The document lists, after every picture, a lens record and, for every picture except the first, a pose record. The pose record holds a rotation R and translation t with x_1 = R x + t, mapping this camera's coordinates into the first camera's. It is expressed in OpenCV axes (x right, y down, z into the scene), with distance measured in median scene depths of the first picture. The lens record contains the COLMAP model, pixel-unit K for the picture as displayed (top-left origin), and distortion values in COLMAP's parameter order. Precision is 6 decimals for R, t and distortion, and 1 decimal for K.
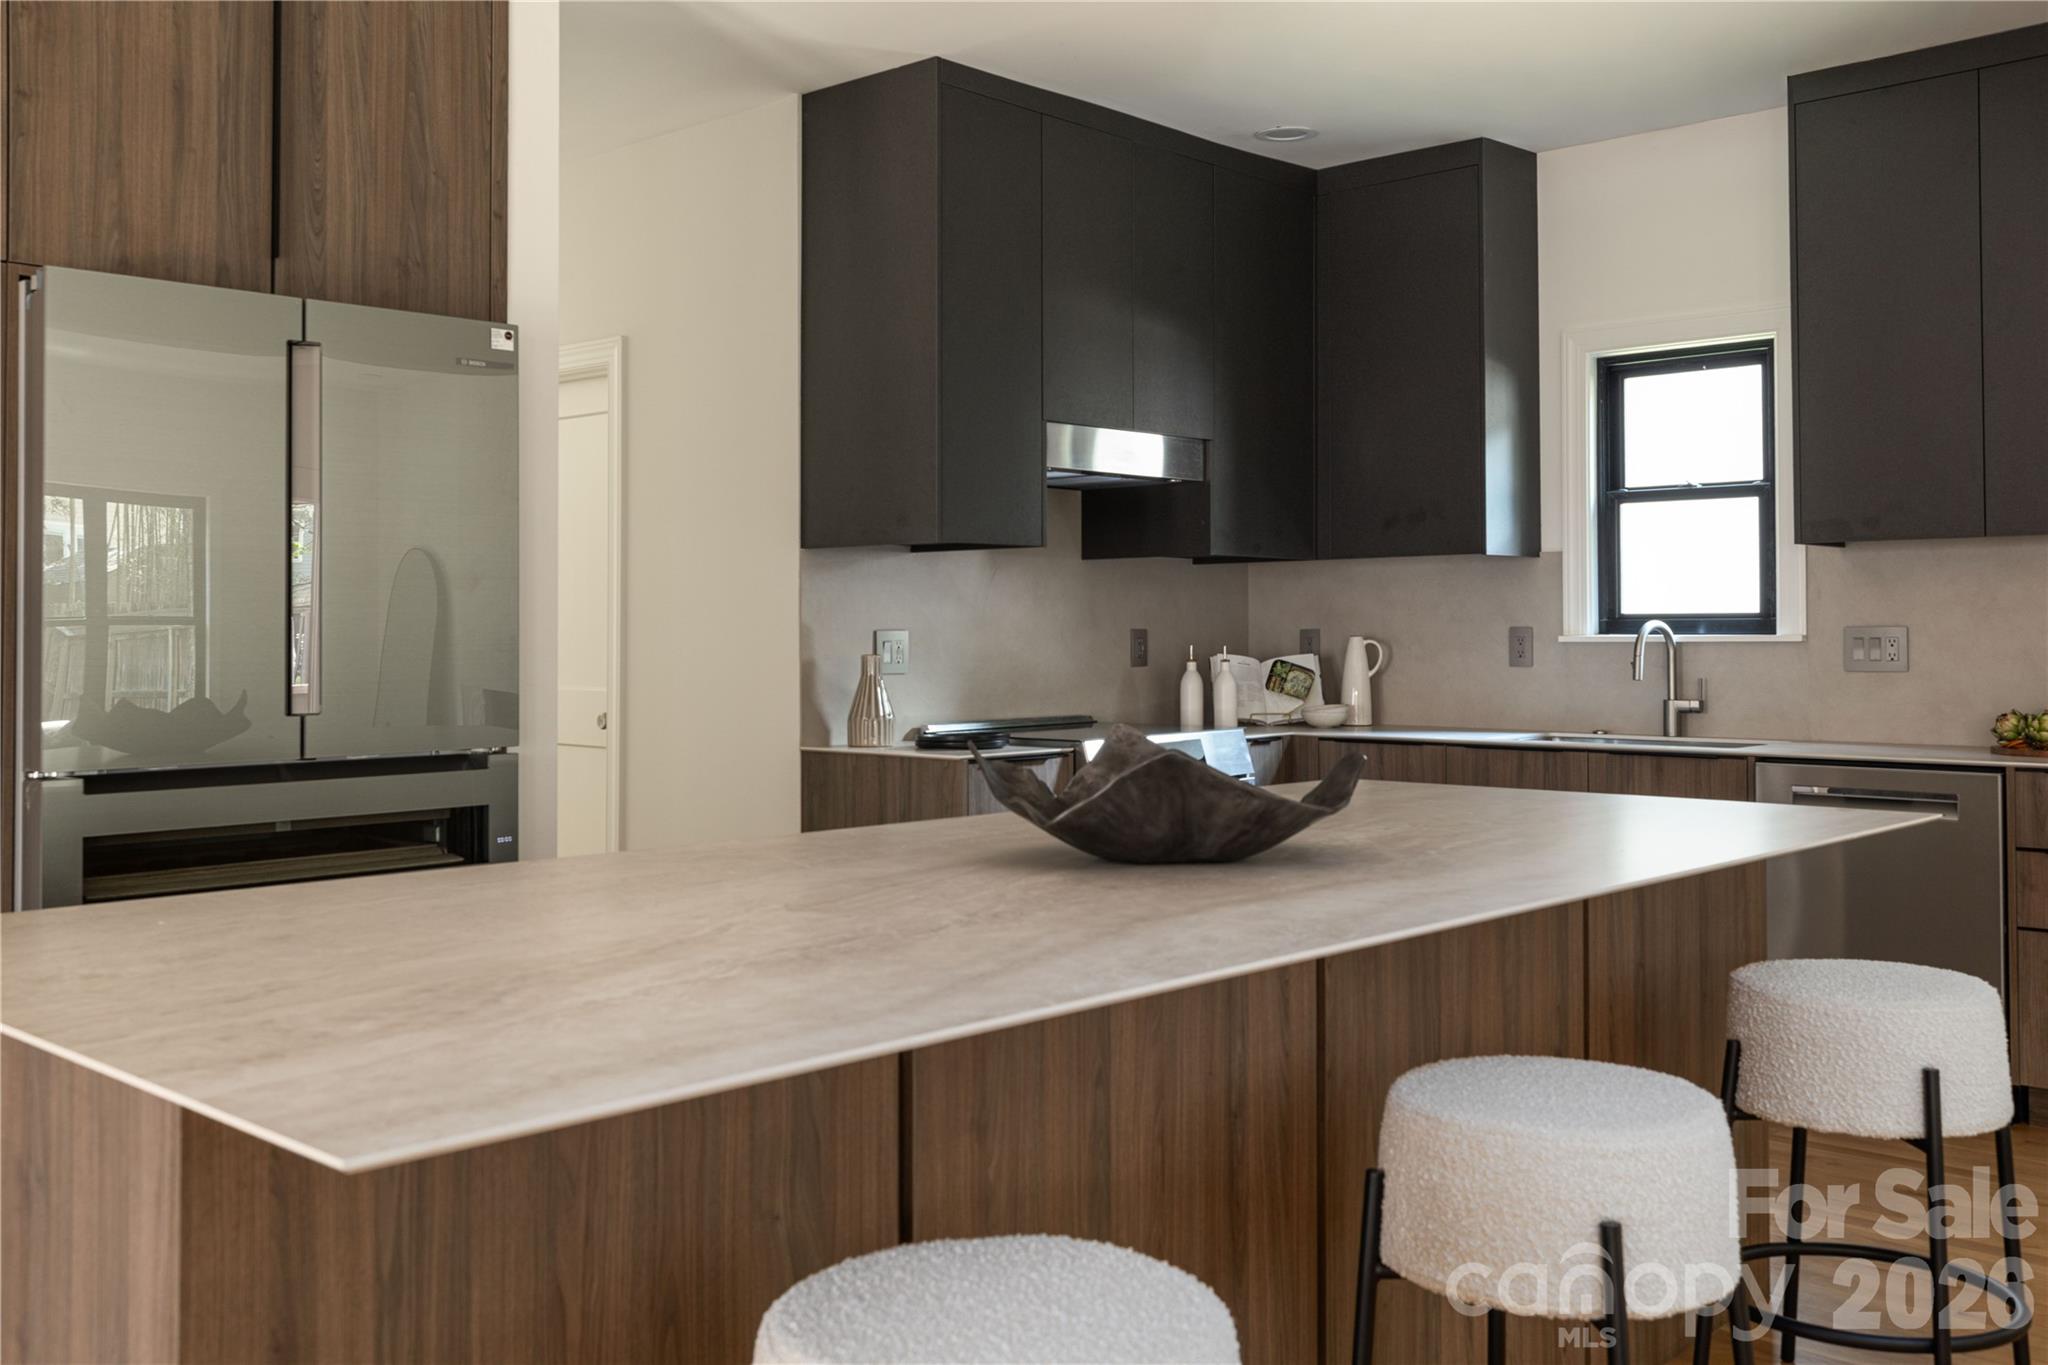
lens RADIAL K [[1901.1, 0, 1023.6], [0, 1901.1, 670.9], [0, 0, 1]] dist [0.007057, 0.000000]
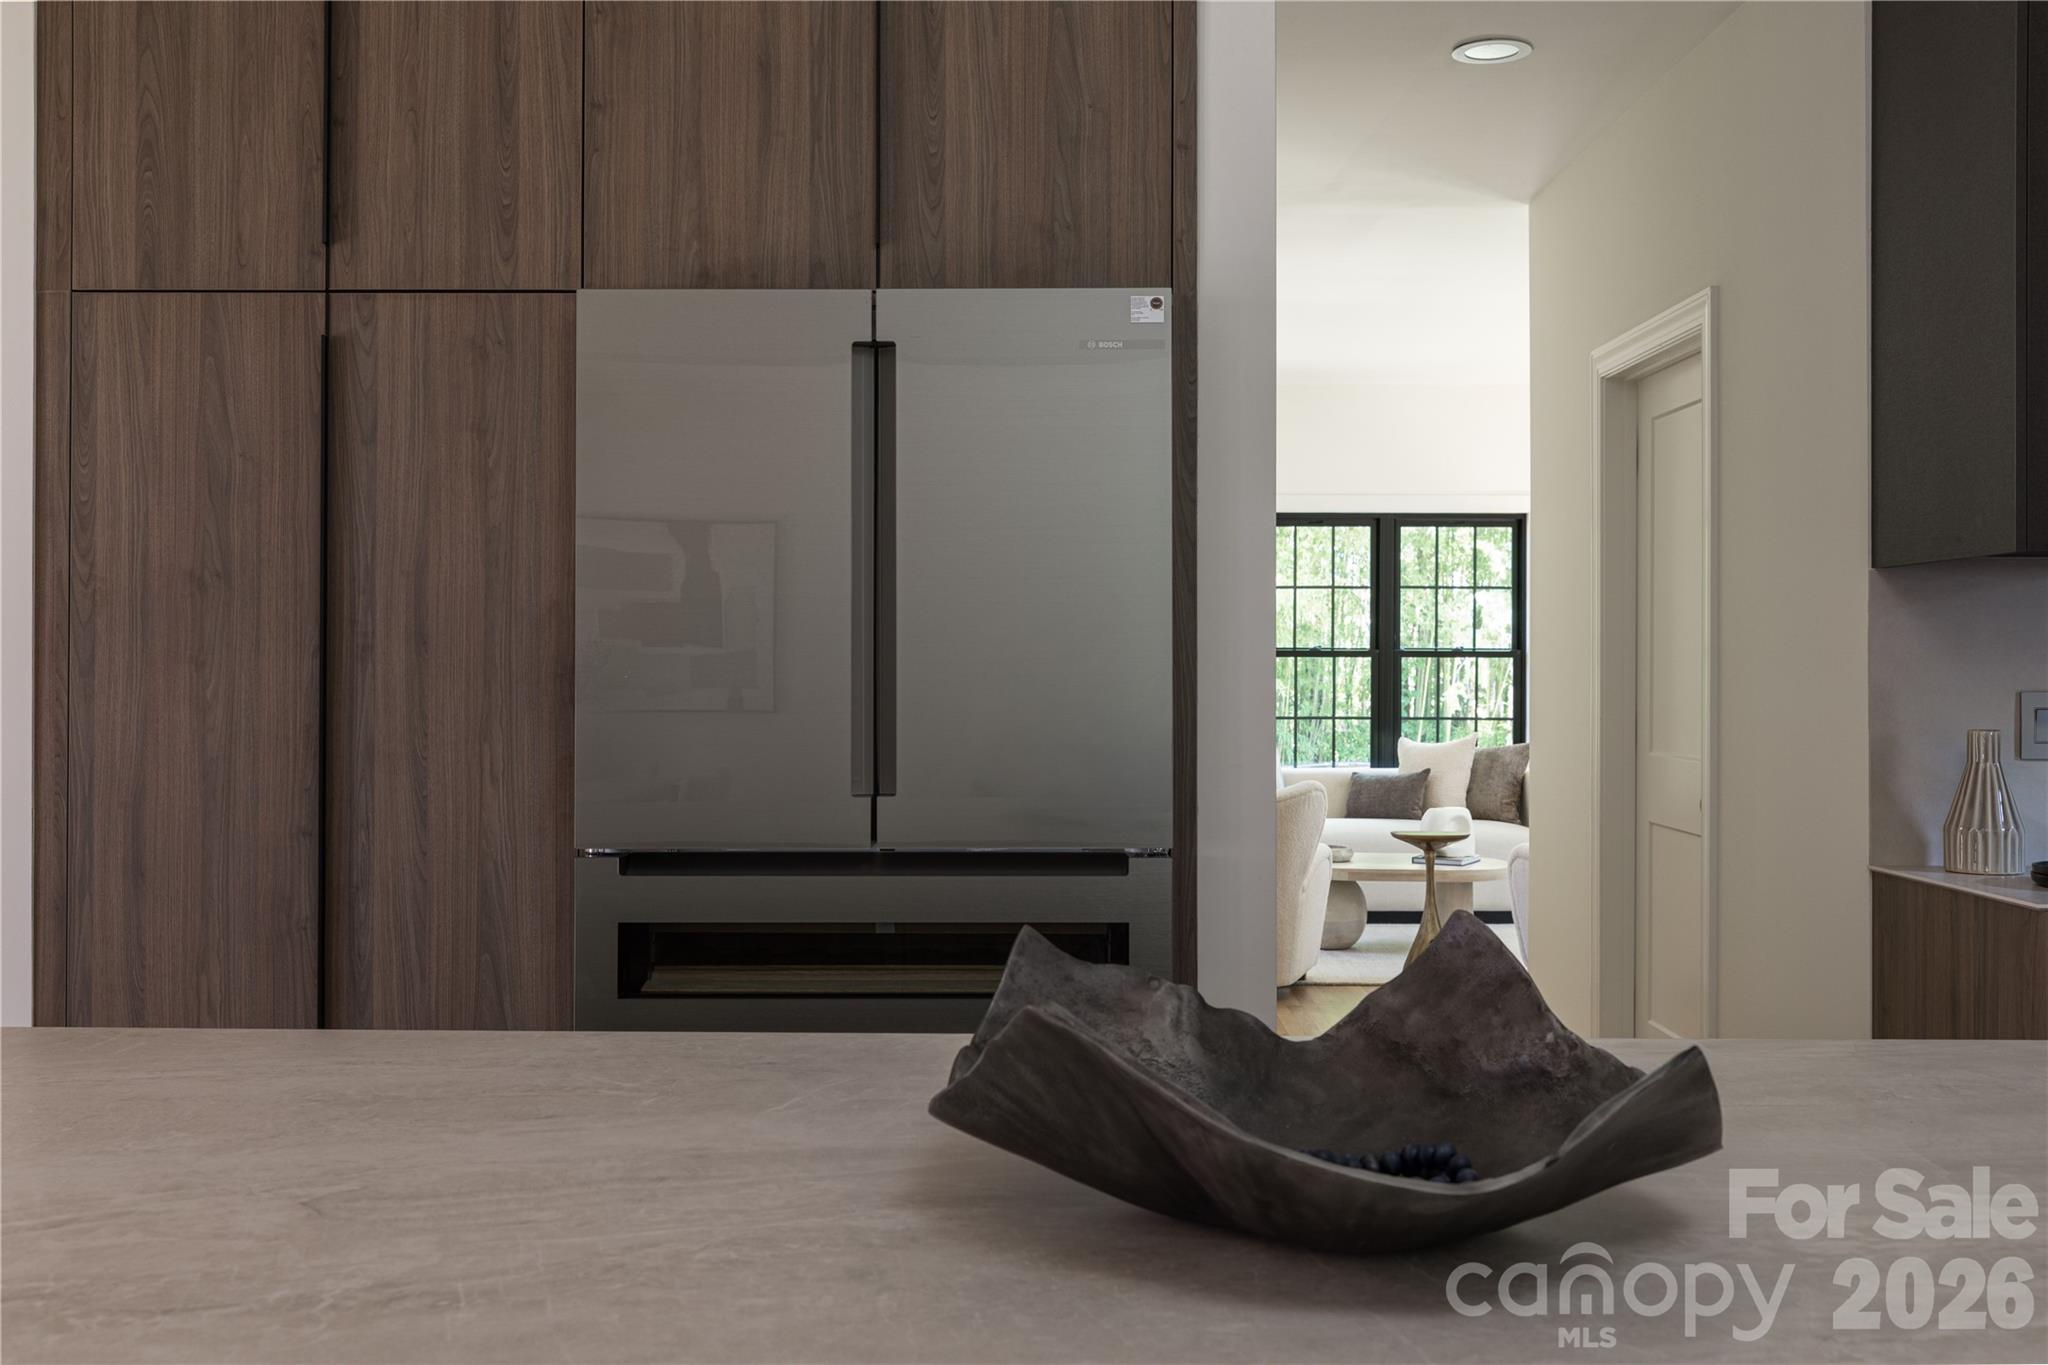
lens RADIAL K [[2069.1, 0, 1024.0], [0, 2069.1, 681.8], [0, 0, 1]] dist [0.023685, 0.000000]
pose [[0.675318, 0.014592, -0.737382, 0.326591], [-0.020040, 0.999798, 0.001432, -0.028728], [0.737254, 0.013810, 0.675474, 0.444304]]
